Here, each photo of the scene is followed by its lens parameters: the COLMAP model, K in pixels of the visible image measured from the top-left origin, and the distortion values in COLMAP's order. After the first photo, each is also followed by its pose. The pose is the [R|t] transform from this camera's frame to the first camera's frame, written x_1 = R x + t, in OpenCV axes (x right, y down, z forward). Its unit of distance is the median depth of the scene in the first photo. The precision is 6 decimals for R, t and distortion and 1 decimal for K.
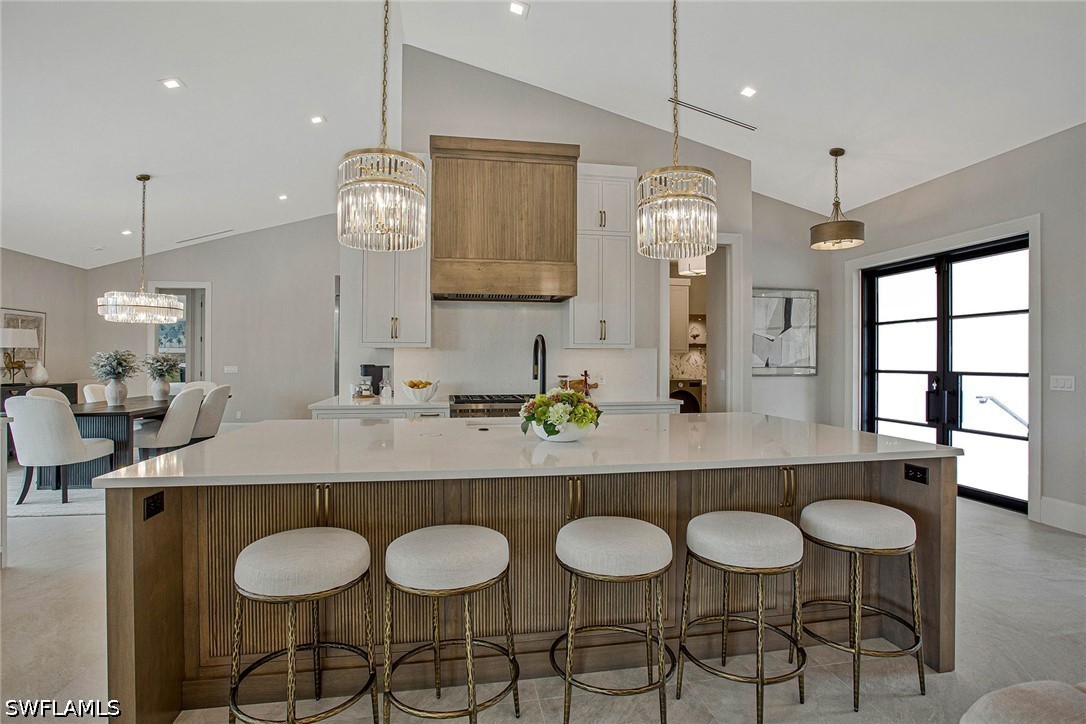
lens RADIAL K [[519.9, 0, 543.0], [0, 519.9, 362.0], [0, 0, 1]] dist [-0.015498, 0.000461]
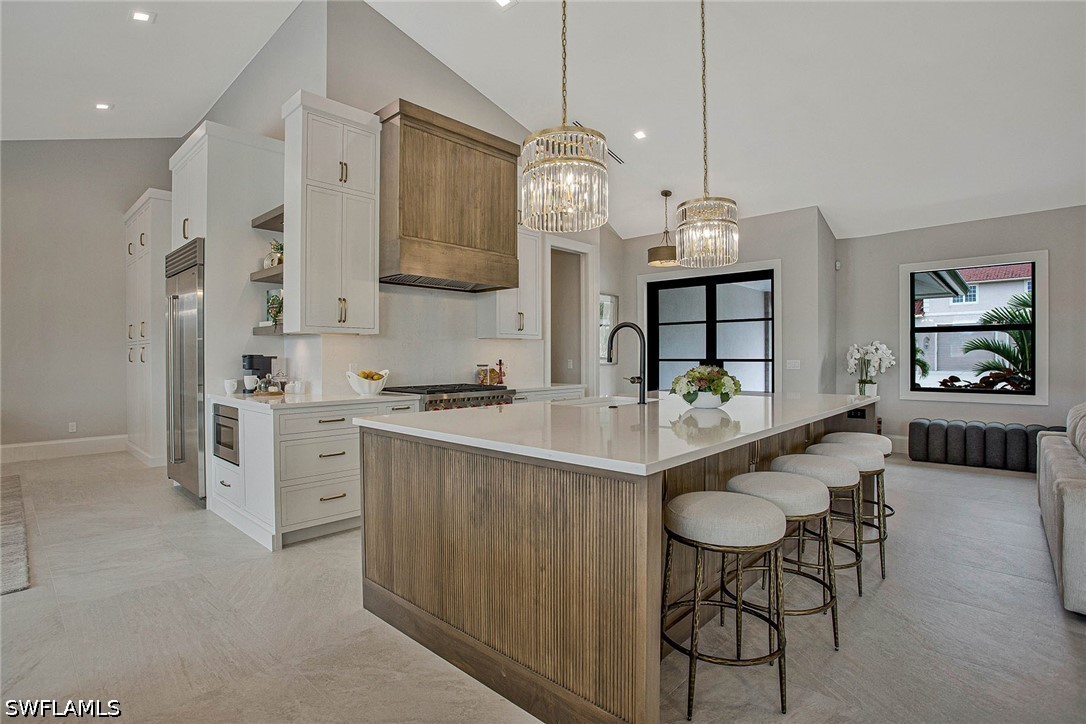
lens RADIAL K [[519.9, 0, 543.0], [0, 519.9, 362.0], [0, 0, 1]] dist [-0.015498, 0.000461]
pose [[0.812705, -0.008519, 0.582613, -0.508756], [0.004087, 0.999952, 0.008919, 0.013538], [-0.582661, -0.004867, 0.812701, 0.111379]]
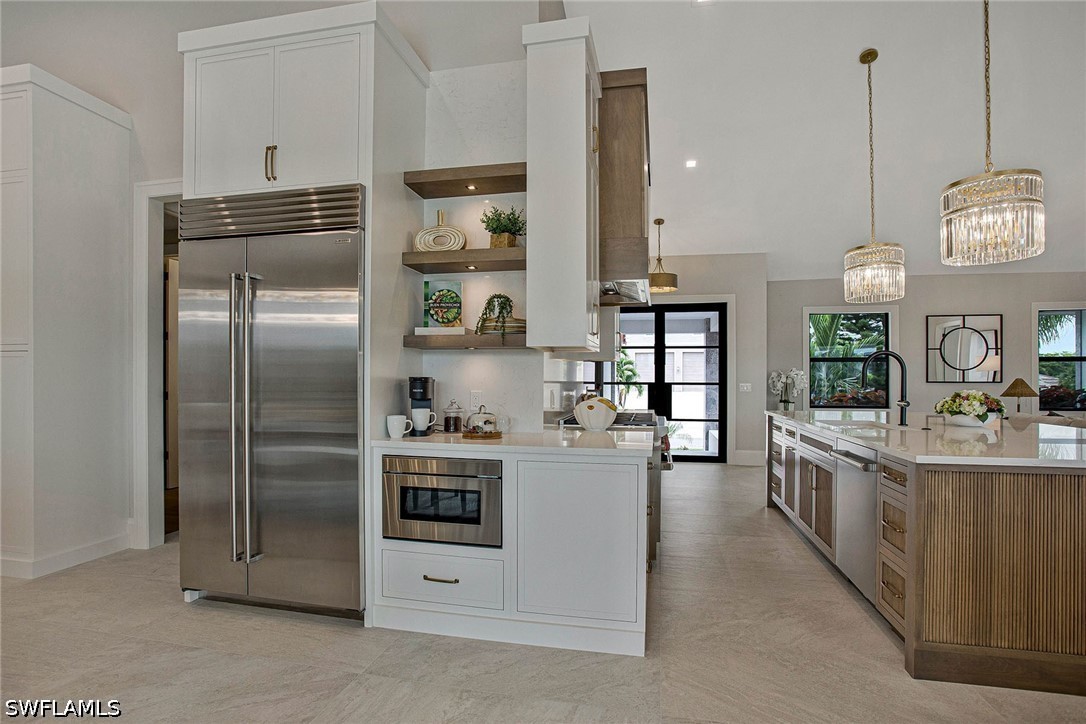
lens RADIAL K [[531.3, 0, 546.8], [0, 531.3, 372.6], [0, 0, 1]] dist [-0.018910, 0.000114]
pose [[0.402741, 0.010903, 0.915249, -0.904015], [0.000319, 0.999927, -0.012052, 0.009004], [-0.915314, 0.005146, 0.402708, 0.772449]]
